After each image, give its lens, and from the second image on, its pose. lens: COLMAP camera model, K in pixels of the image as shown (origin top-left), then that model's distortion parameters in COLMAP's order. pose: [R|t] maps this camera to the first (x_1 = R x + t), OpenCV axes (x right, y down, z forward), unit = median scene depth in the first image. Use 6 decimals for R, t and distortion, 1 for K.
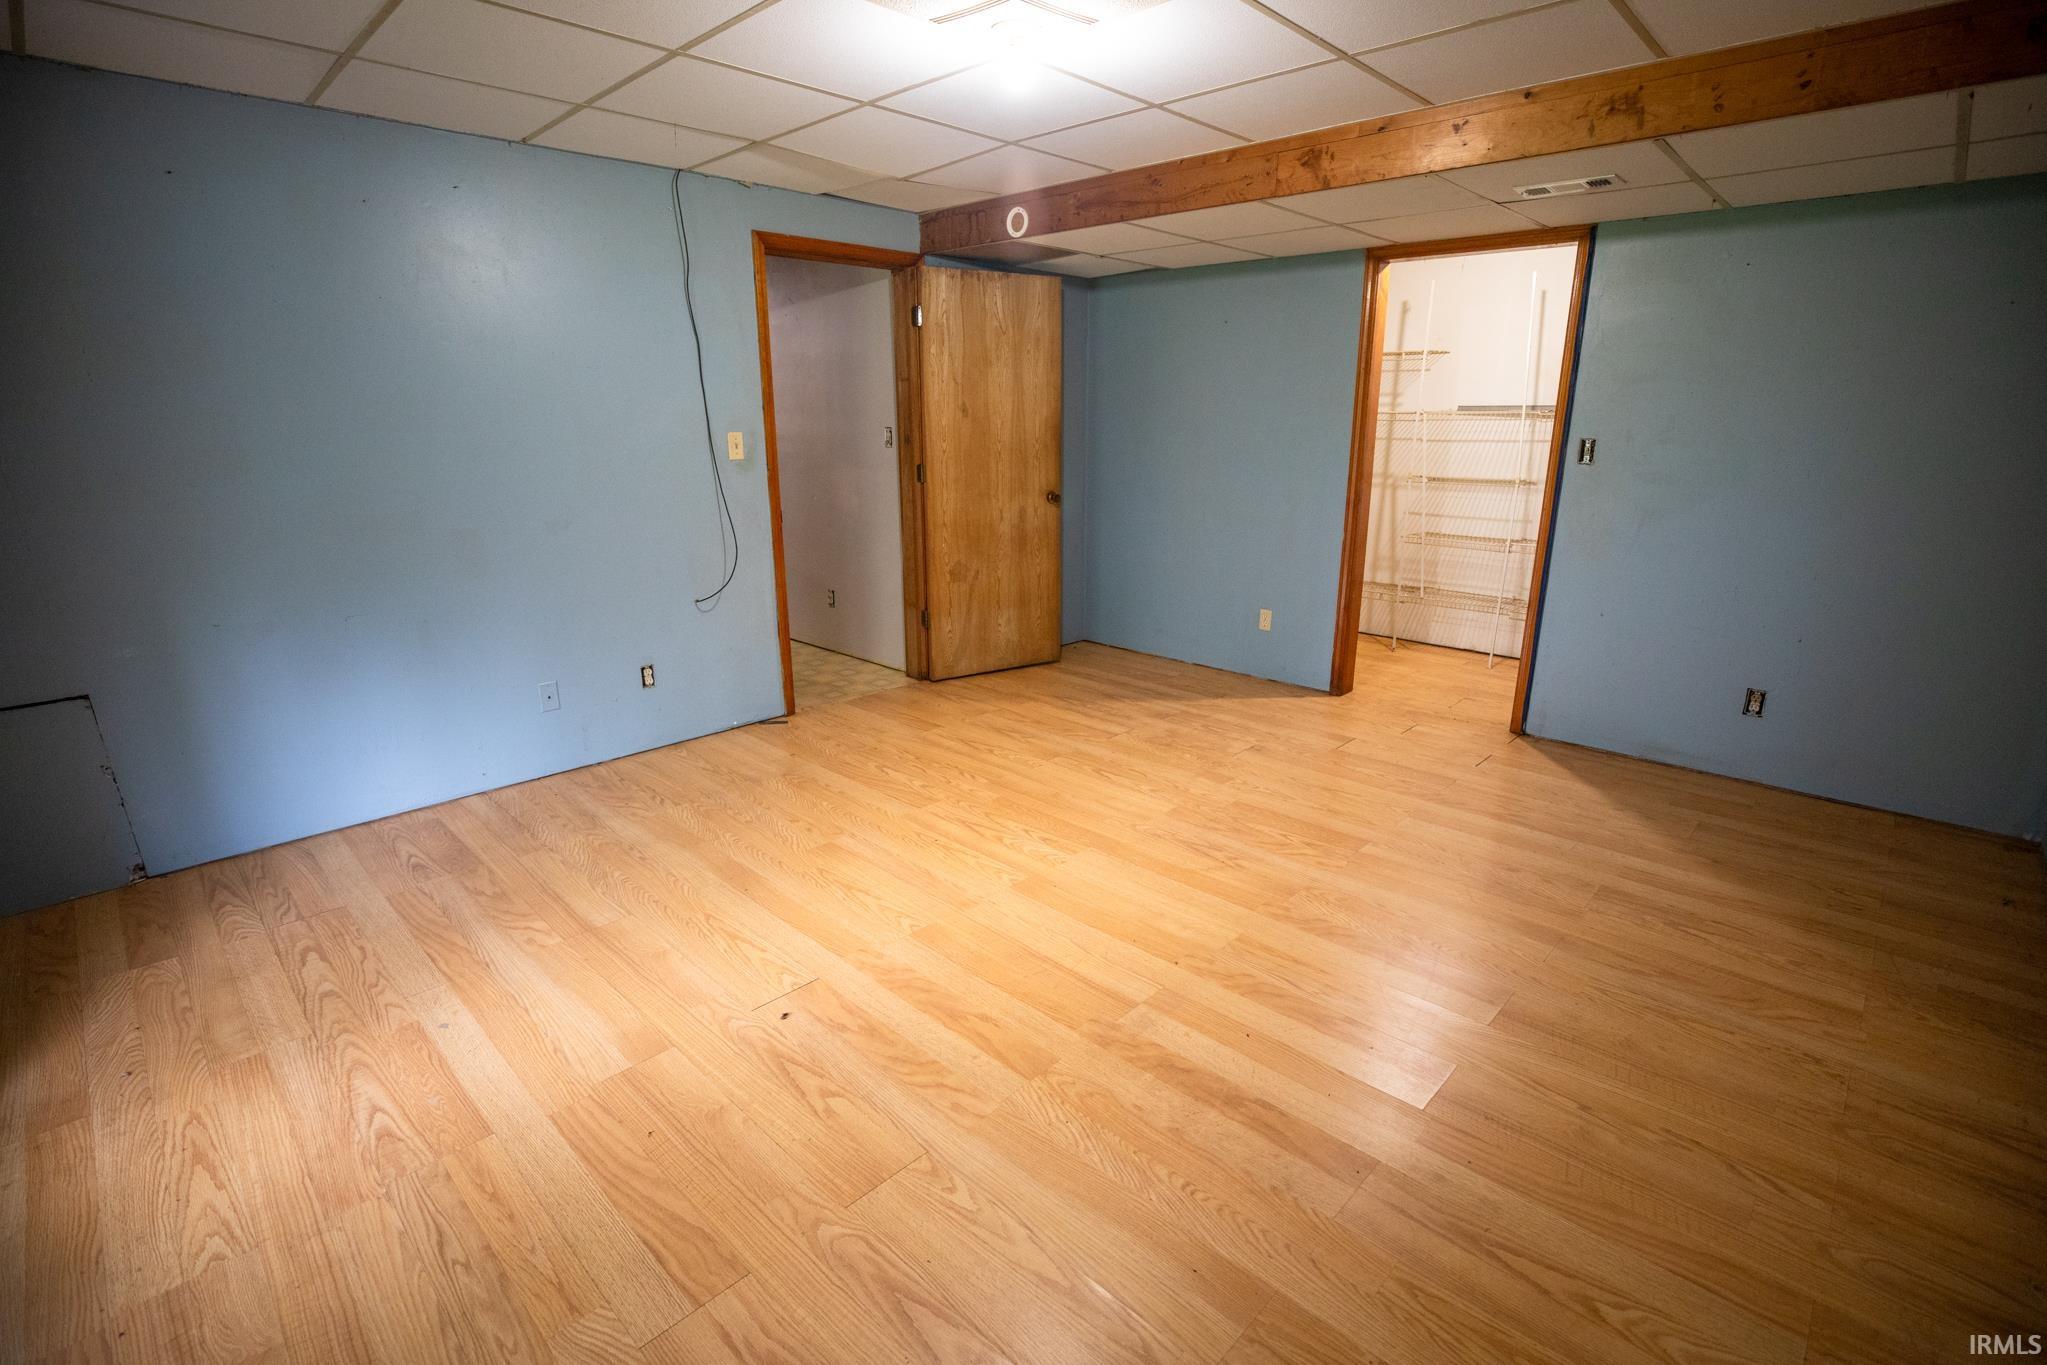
lens RADIAL K [[958.3, 0, 1025.7], [0, 958.3, 684.4], [0, 0, 1]] dist [-0.006688, 0.001733]
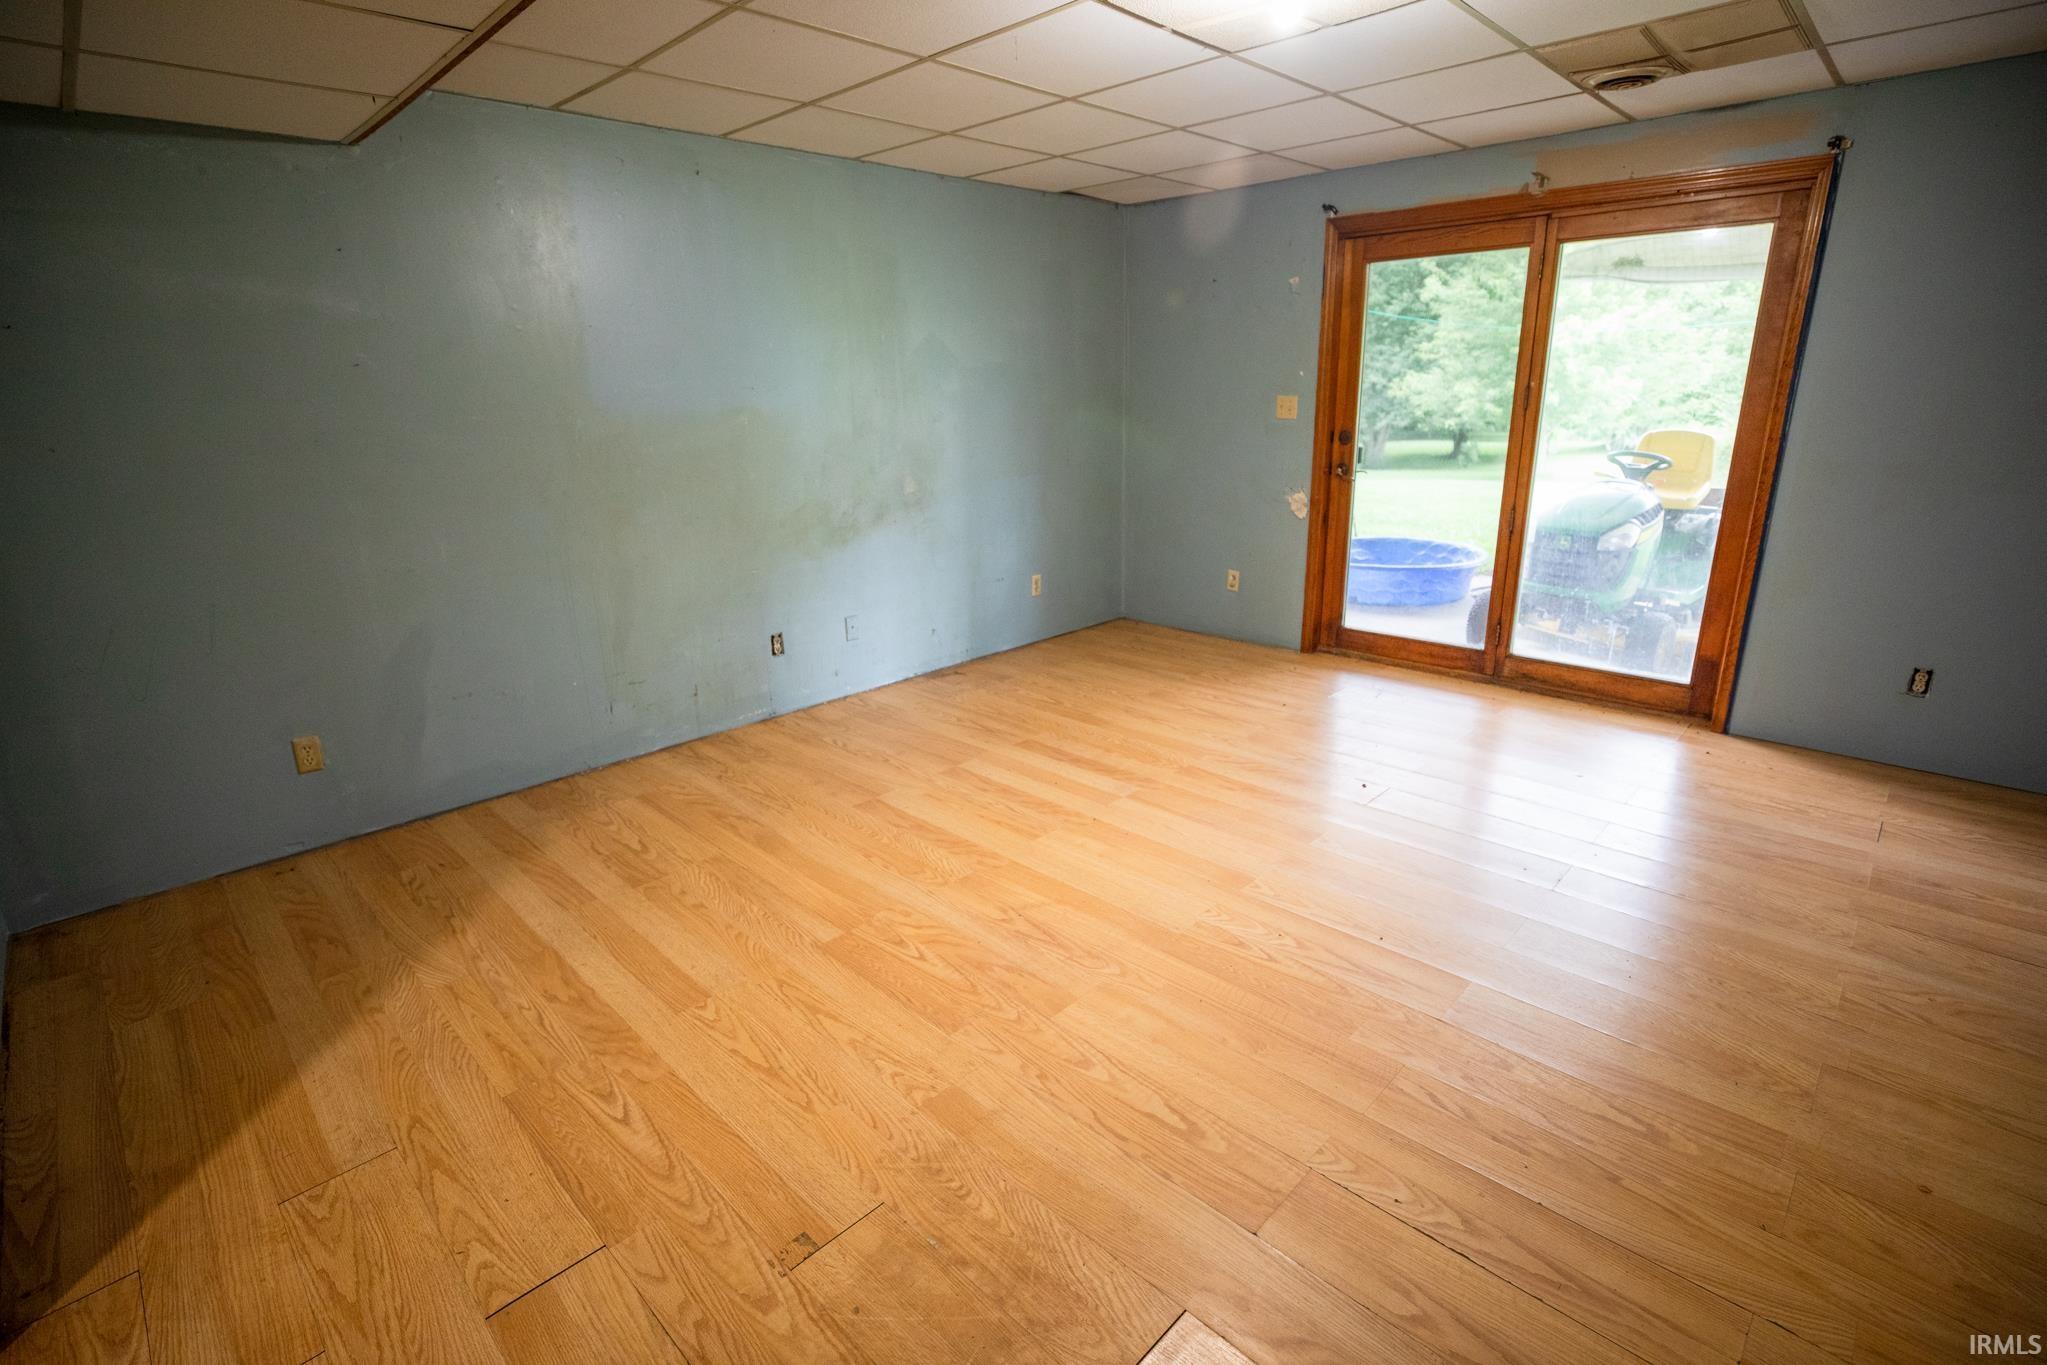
lens RADIAL K [[958.3, 0, 1026.8], [0, 958.3, 678.3], [0, 0, 1]] dist [-0.006688, 0.001733]
pose [[-0.999849, 0.012496, 0.012103, 0.185864], [0.017084, 0.836599, 0.547550, -0.453850], [-0.003283, 0.547674, -0.836685, 1.586976]]
